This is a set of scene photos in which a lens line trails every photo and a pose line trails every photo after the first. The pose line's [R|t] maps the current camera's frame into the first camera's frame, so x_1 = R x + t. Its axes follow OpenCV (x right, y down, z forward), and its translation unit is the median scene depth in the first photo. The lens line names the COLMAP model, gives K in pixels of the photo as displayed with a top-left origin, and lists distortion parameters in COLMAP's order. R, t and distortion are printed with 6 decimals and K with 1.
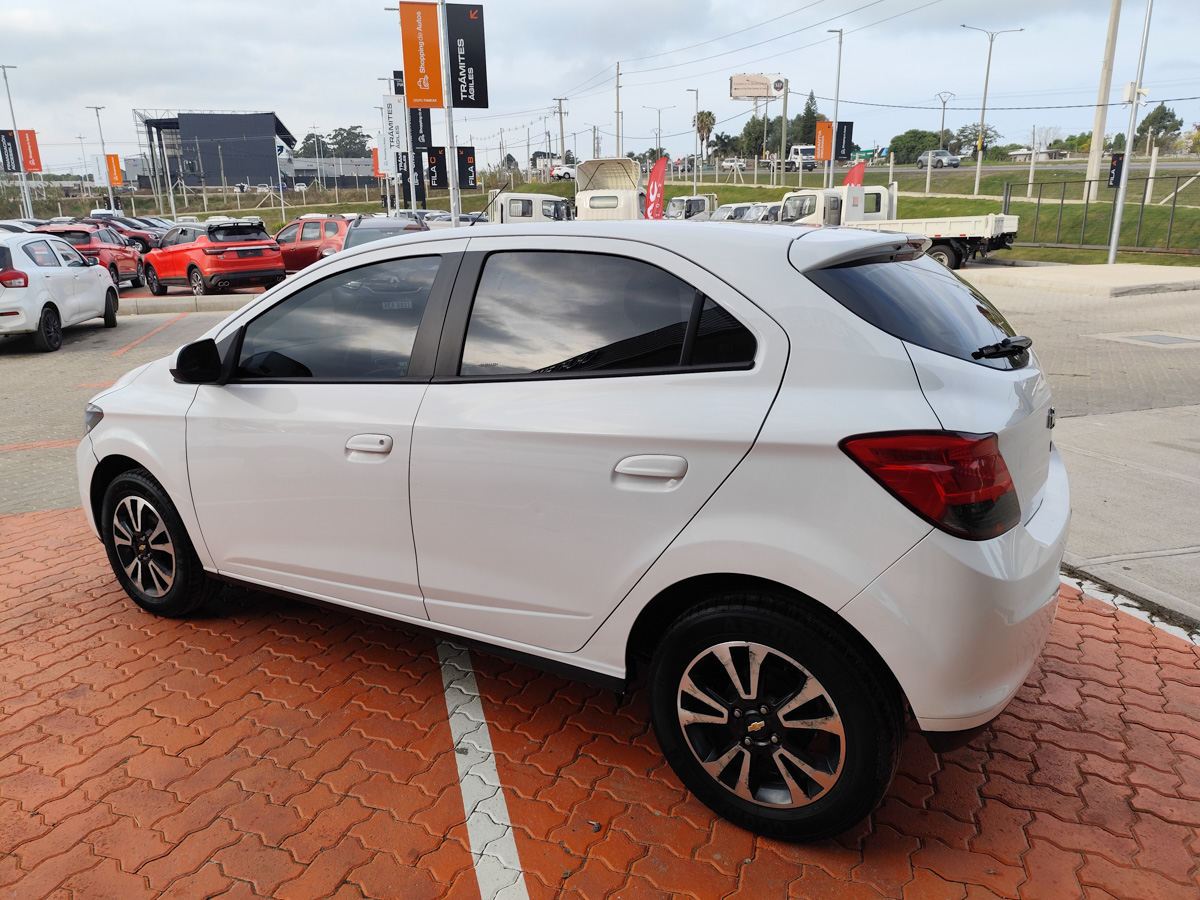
lens RADIAL K [[817.3, 0, 594.2], [0, 817.3, 432.1], [0, 0, 1]] dist [0.036679, -0.048035]
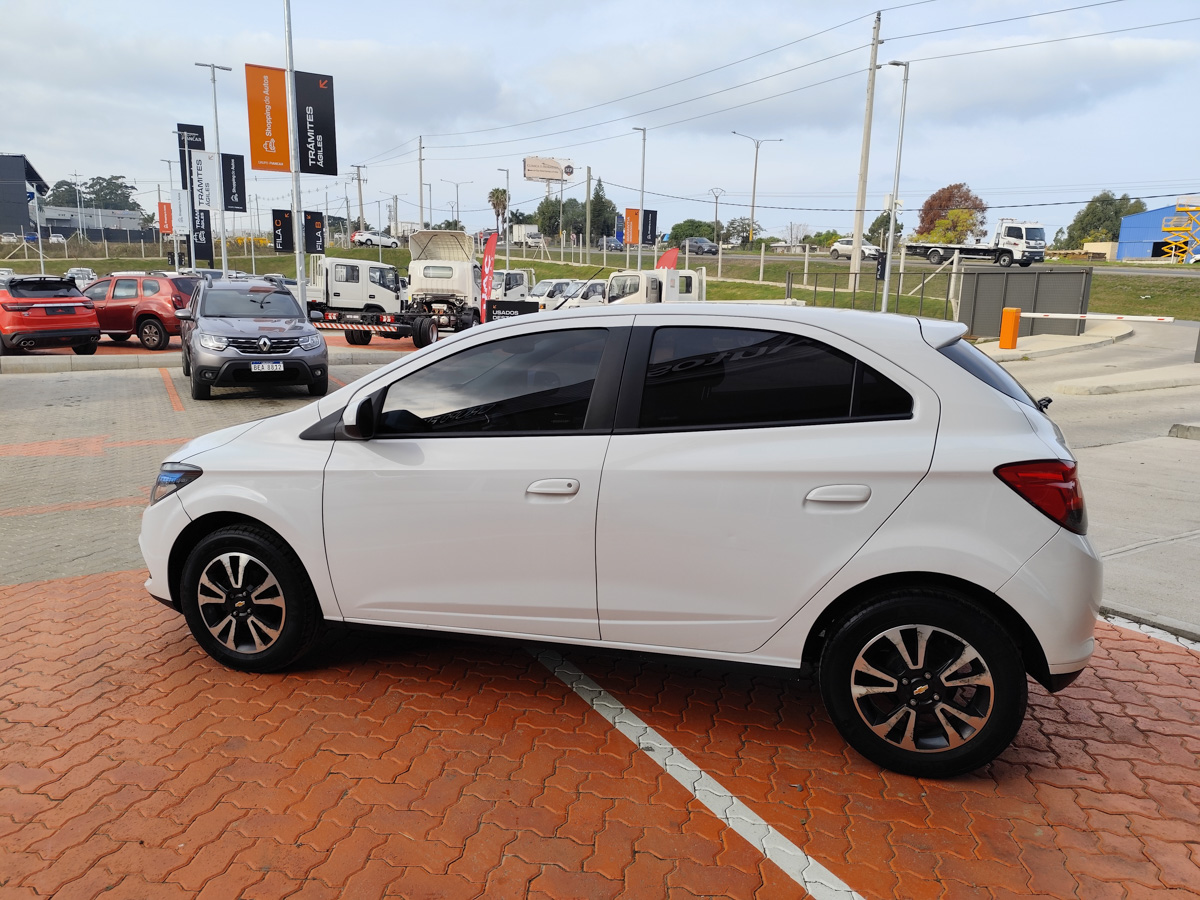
lens RADIAL K [[826.0, 0, 583.6], [0, 826.0, 438.7], [0, 0, 1]] dist [0.036773, -0.046280]
pose [[0.965195, -0.007614, 0.261420, -0.097847], [0.027394, 0.997021, -0.072104, 0.005649], [-0.260092, 0.076755, 0.962528, -0.025054]]
